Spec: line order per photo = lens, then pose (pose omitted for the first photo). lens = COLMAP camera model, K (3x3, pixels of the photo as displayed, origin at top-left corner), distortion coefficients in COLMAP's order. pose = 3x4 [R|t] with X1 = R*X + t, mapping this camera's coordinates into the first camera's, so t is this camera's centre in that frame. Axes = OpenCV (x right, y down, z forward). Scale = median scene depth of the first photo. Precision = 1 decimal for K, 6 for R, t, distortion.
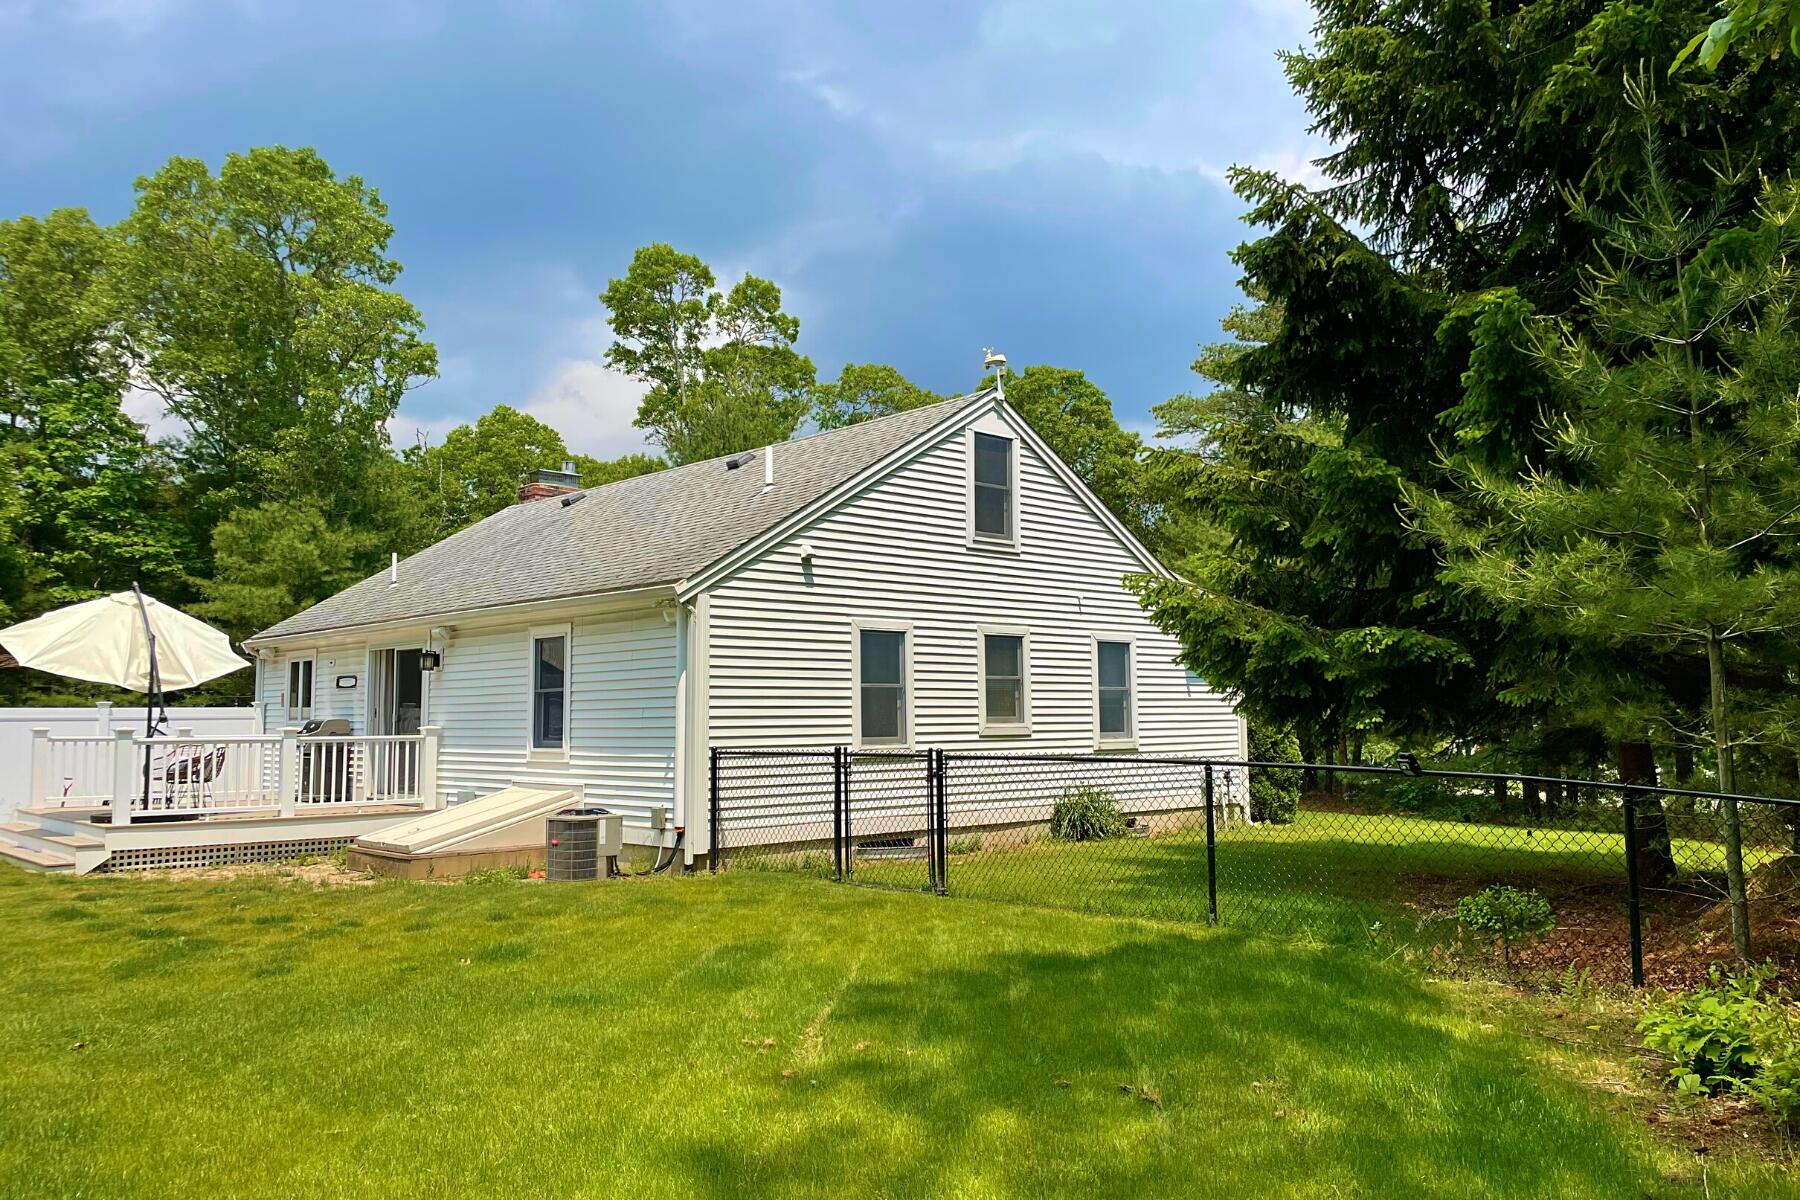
lens RADIAL K [[1430.0, 0, 900.0], [0, 1430.0, 600.0], [0, 0, 1]] dist [0.006154, 0.001897]
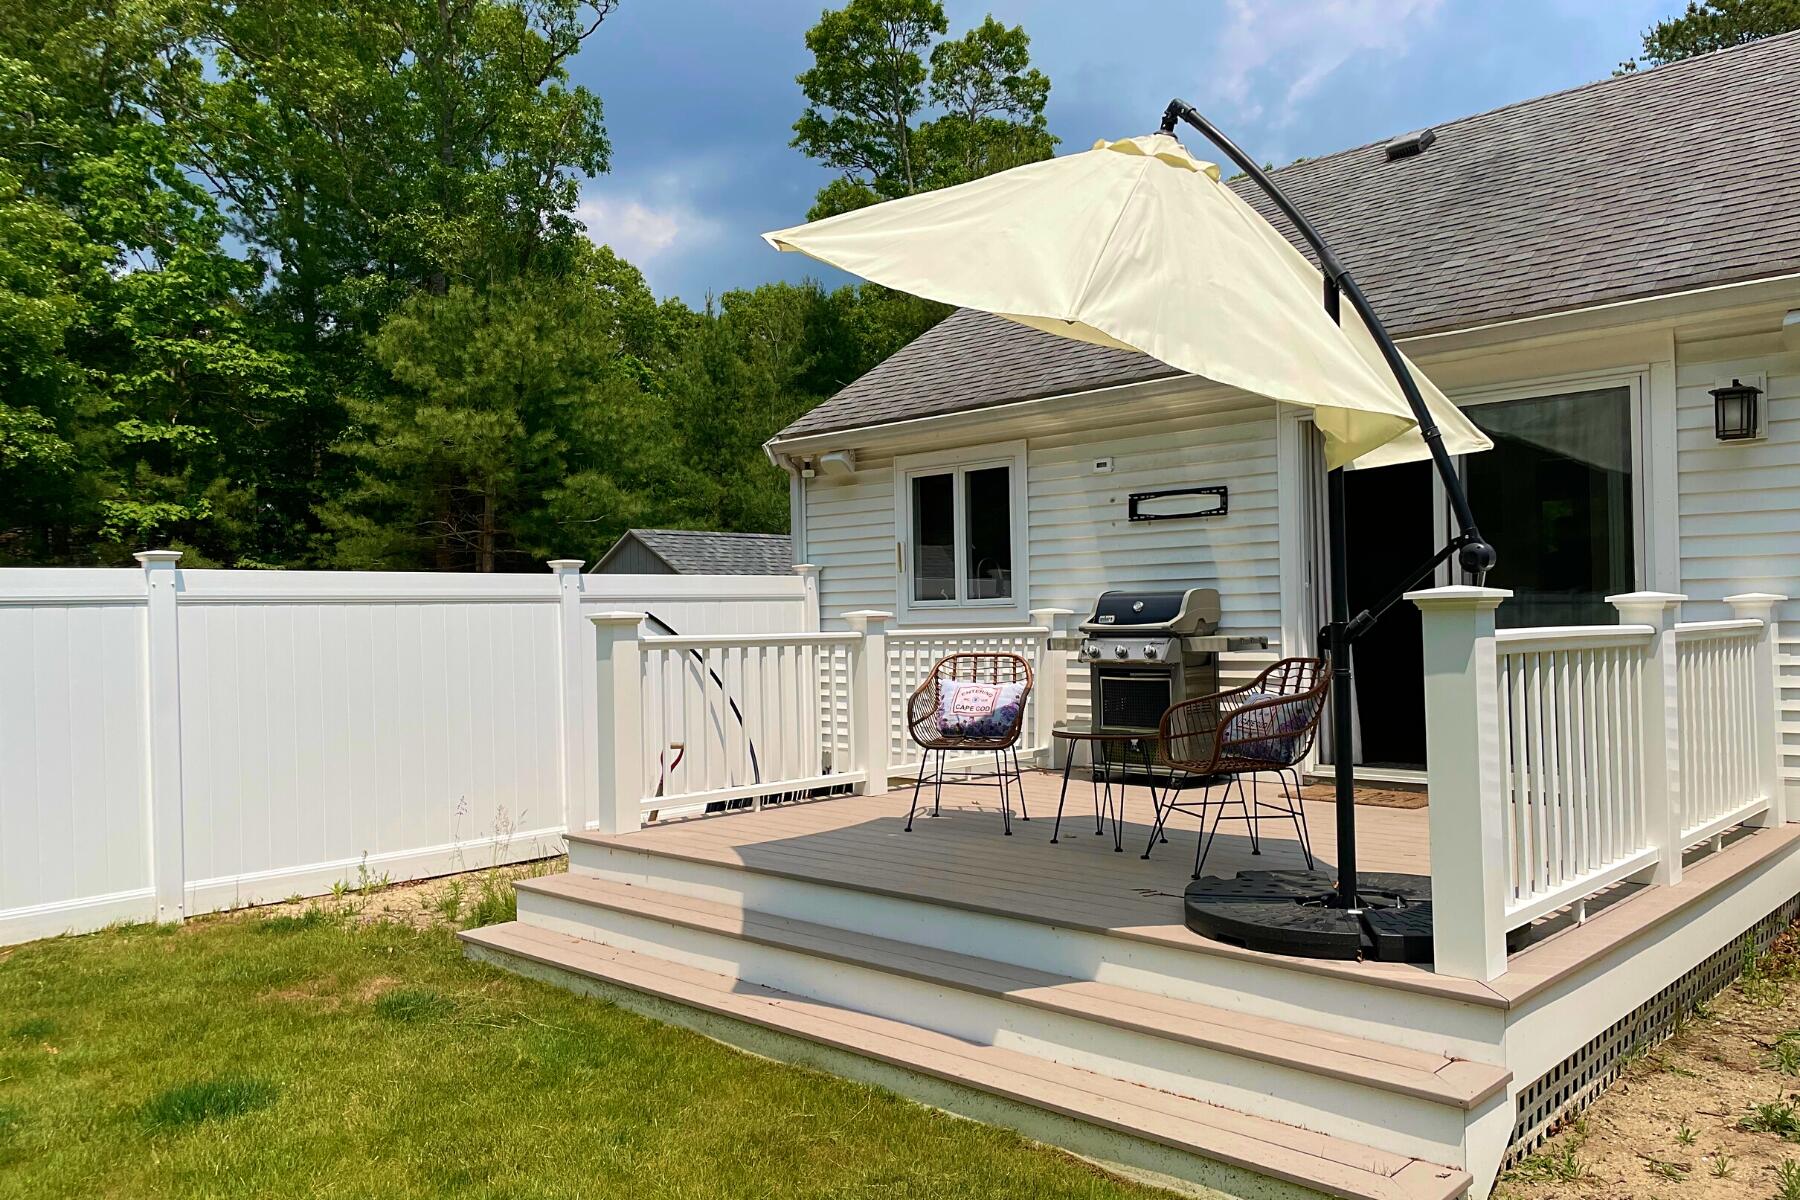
lens RADIAL K [[1430.0, 0, 900.0], [0, 1430.0, 600.0], [0, 0, 1]] dist [0.006154, 0.001897]
pose [[0.997963, -0.016411, 0.061649, -0.460346], [0.011770, 0.997122, 0.074900, 0.048738], [-0.062701, -0.074022, 0.995284, 0.520382]]
